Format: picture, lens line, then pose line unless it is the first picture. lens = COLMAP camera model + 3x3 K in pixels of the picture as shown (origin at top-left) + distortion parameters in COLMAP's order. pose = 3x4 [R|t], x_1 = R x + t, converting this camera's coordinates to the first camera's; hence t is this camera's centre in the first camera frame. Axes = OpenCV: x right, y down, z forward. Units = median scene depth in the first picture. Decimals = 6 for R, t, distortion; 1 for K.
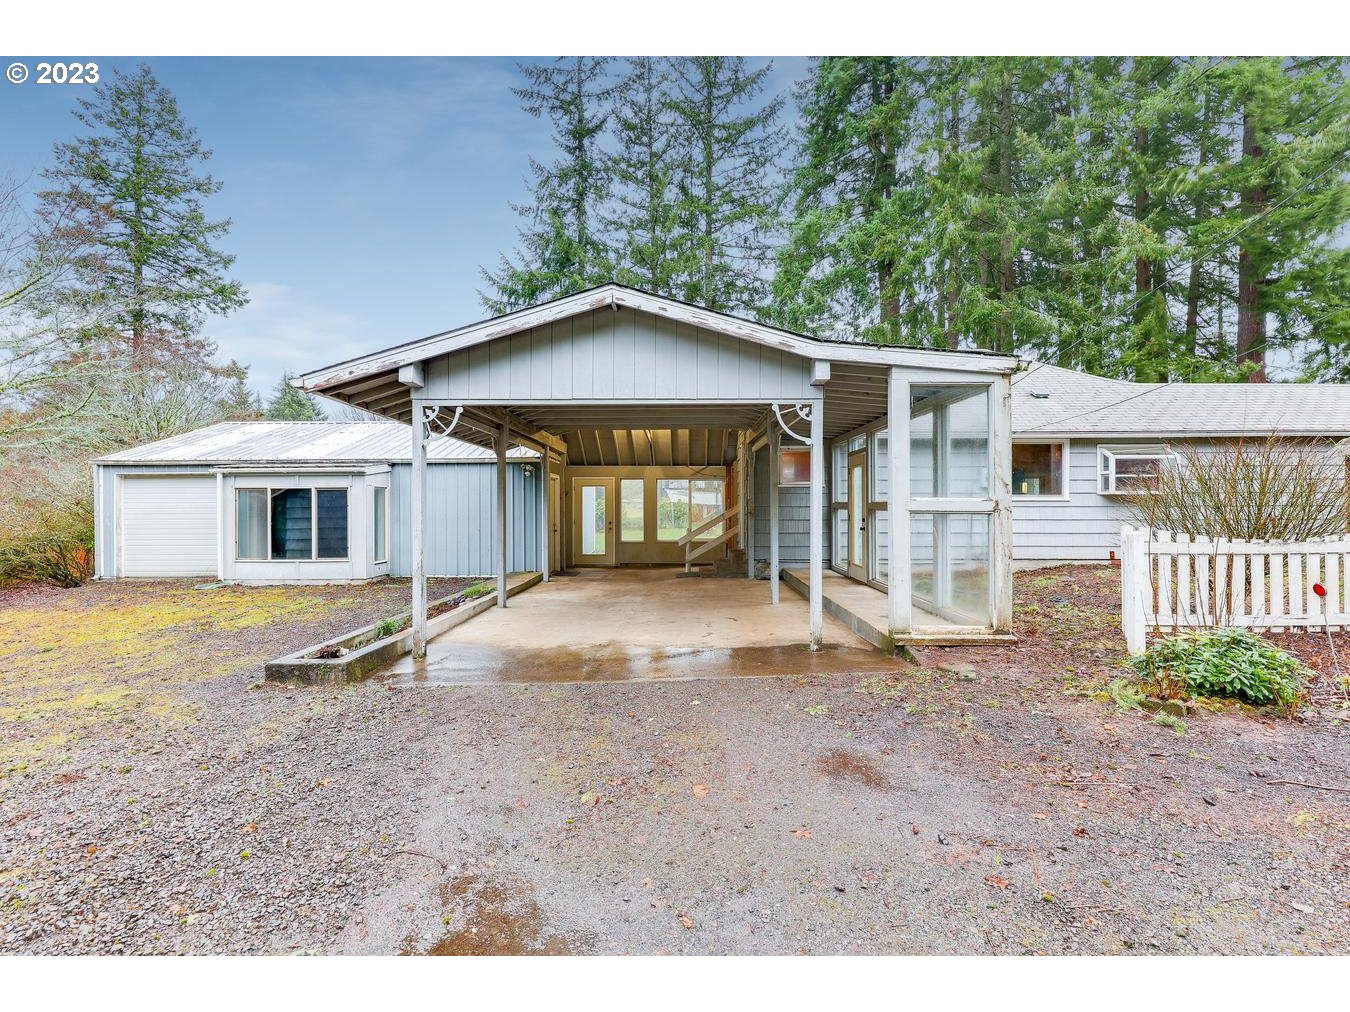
lens RADIAL K [[618.0, 0, 675.0], [0, 618.0, 506.0], [0, 0, 1]] dist [-0.002125, -0.000731]
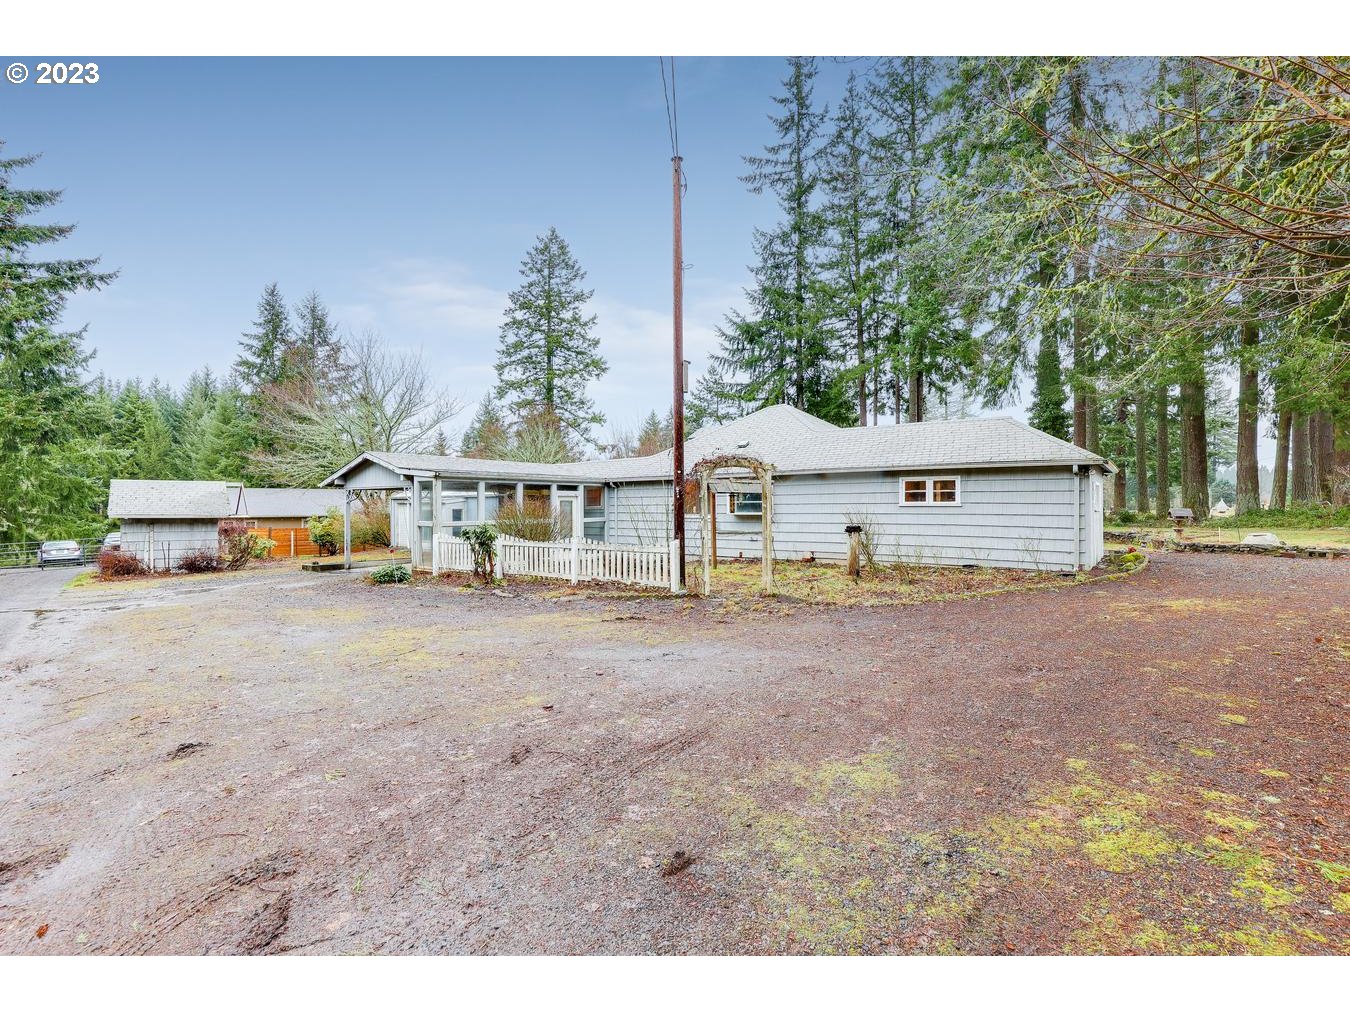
lens RADIAL K [[618.0, 0, 675.0], [0, 618.0, 506.0], [0, 0, 1]] dist [-0.002125, -0.000731]
pose [[0.801744, 0.004577, -0.597650, 0.350966], [-0.008054, 0.999963, -0.003147, -0.008748], [0.597613, 0.007337, 0.801751, -0.071149]]
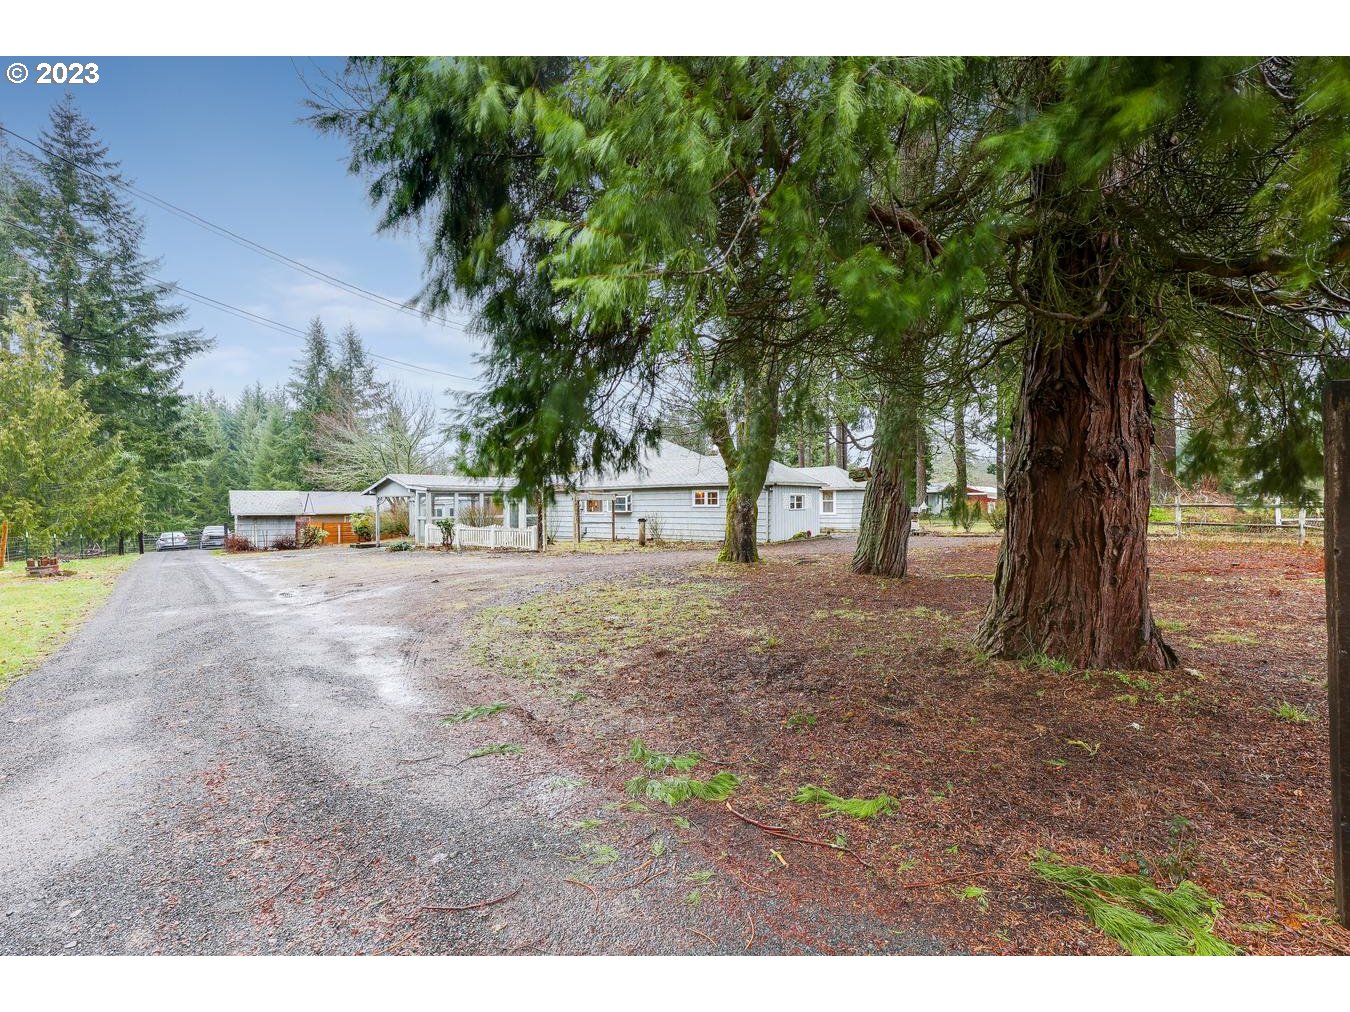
lens RADIAL K [[618.0, 0, 675.0], [0, 618.0, 506.0], [0, 0, 1]] dist [-0.002125, -0.000731]
pose [[0.774666, 0.005961, -0.632343, 0.617415], [-0.005118, 0.999982, 0.003156, -0.013947], [0.632350, 0.000792, 0.774682, -0.192707]]
